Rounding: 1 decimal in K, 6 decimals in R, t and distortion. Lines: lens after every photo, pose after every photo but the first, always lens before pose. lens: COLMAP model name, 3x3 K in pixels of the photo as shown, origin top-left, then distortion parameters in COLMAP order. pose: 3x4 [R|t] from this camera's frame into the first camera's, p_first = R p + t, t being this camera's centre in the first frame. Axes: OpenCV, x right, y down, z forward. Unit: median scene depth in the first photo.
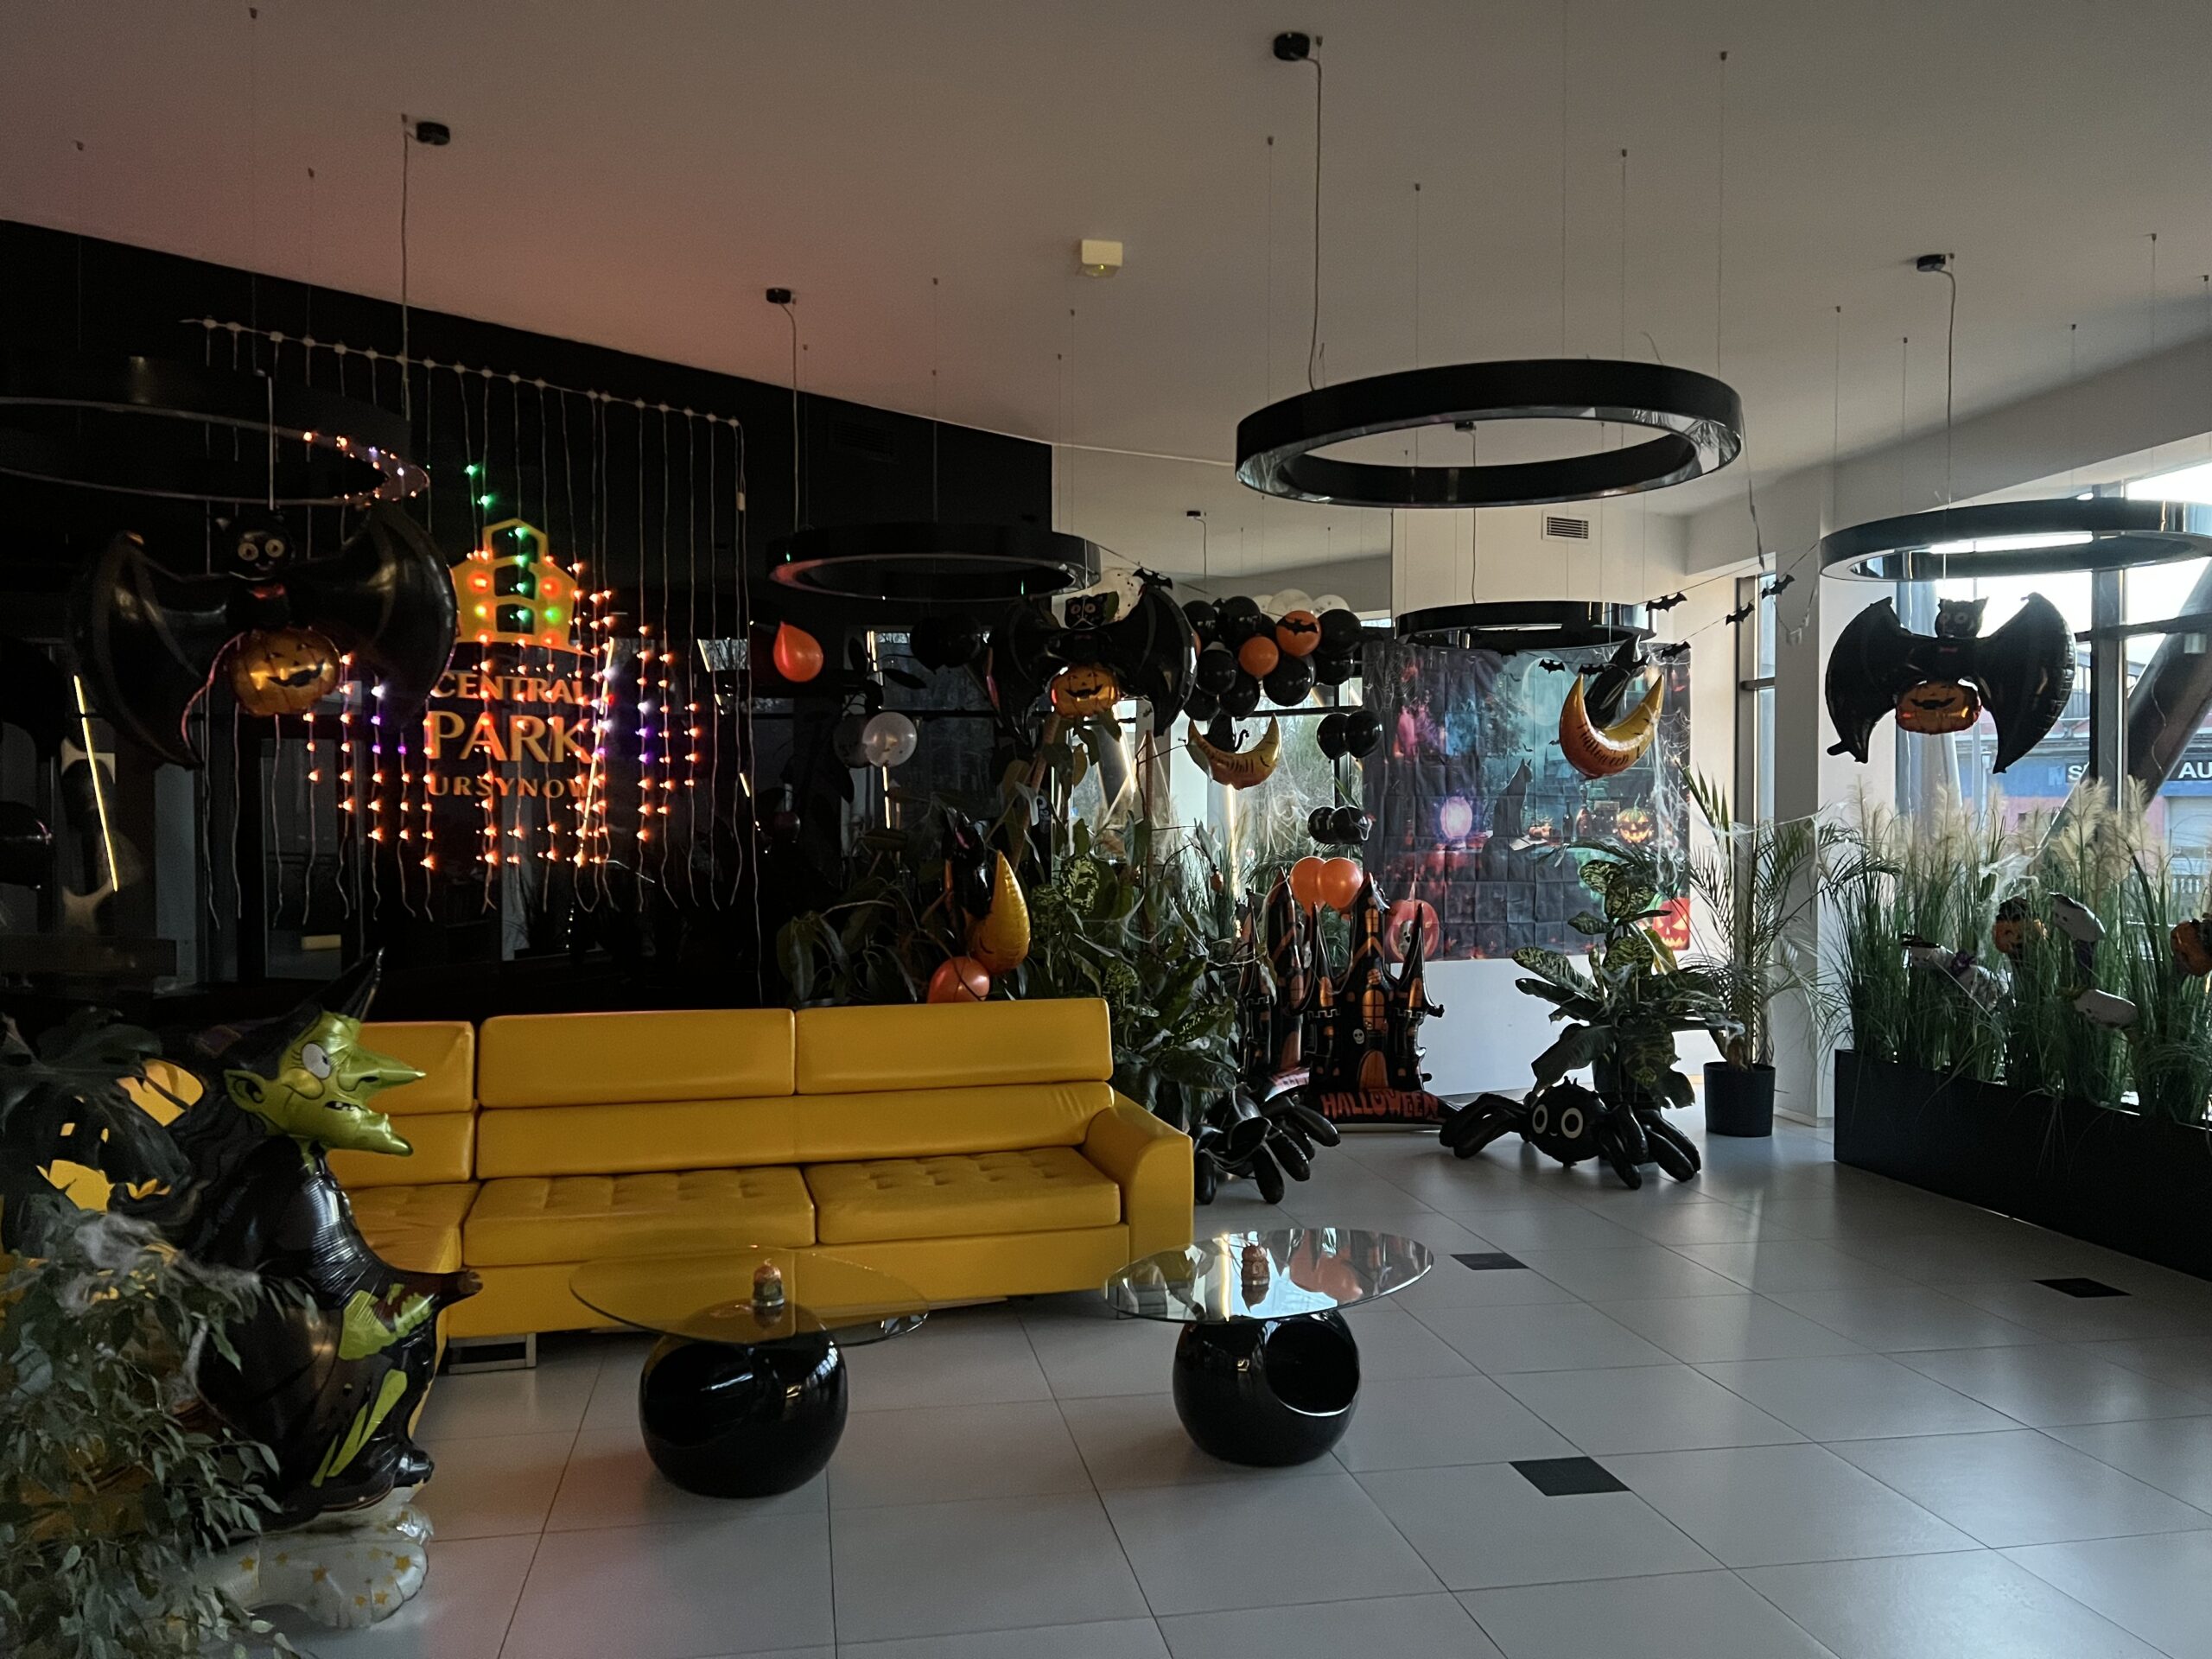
lens RADIAL K [[1680.1, 0, 1093.4], [0, 1680.1, 829.3], [0, 0, 1]] dist [0.089750, -0.012351]
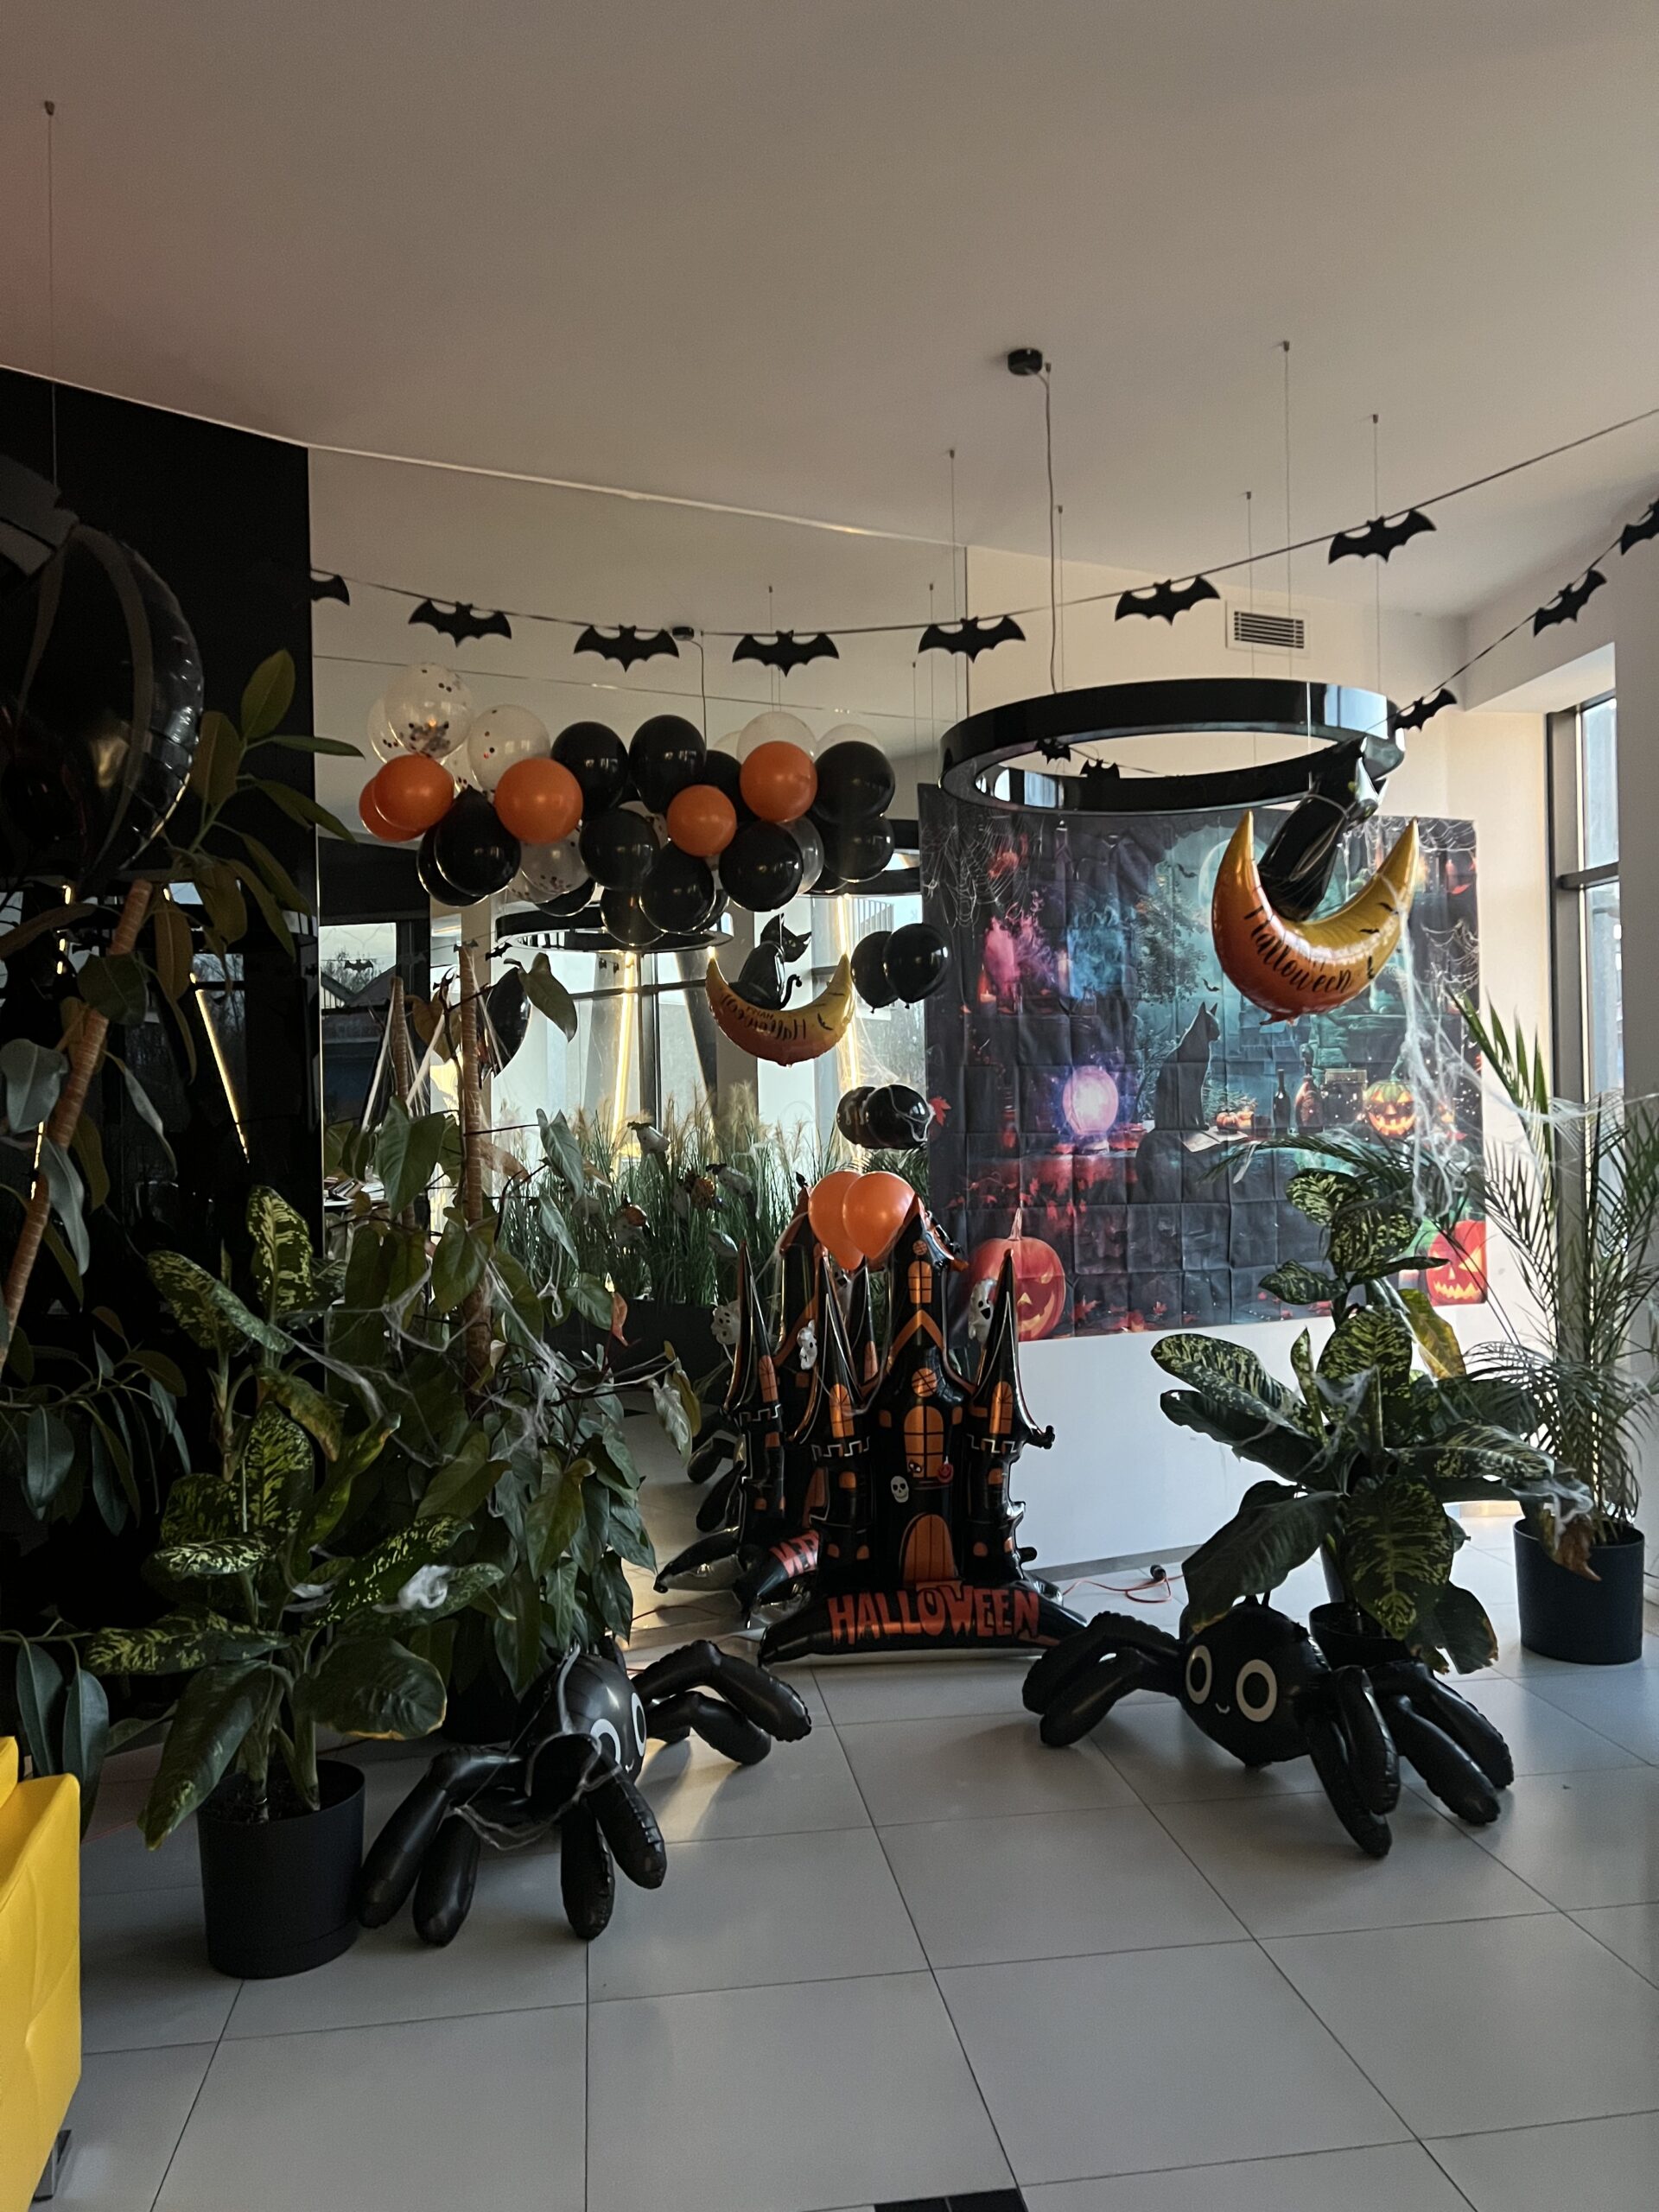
lens RADIAL K [[1680.1, 0, 842.1], [0, 1680.1, 1101.7], [0, 0, 1]] dist [0.089750, -0.012351]
pose [[0.999285, -0.022102, -0.030666, 0.153673], [0.021660, 0.999658, -0.014683, 0.000456], [0.030980, 0.014008, 0.999422, 0.417201]]
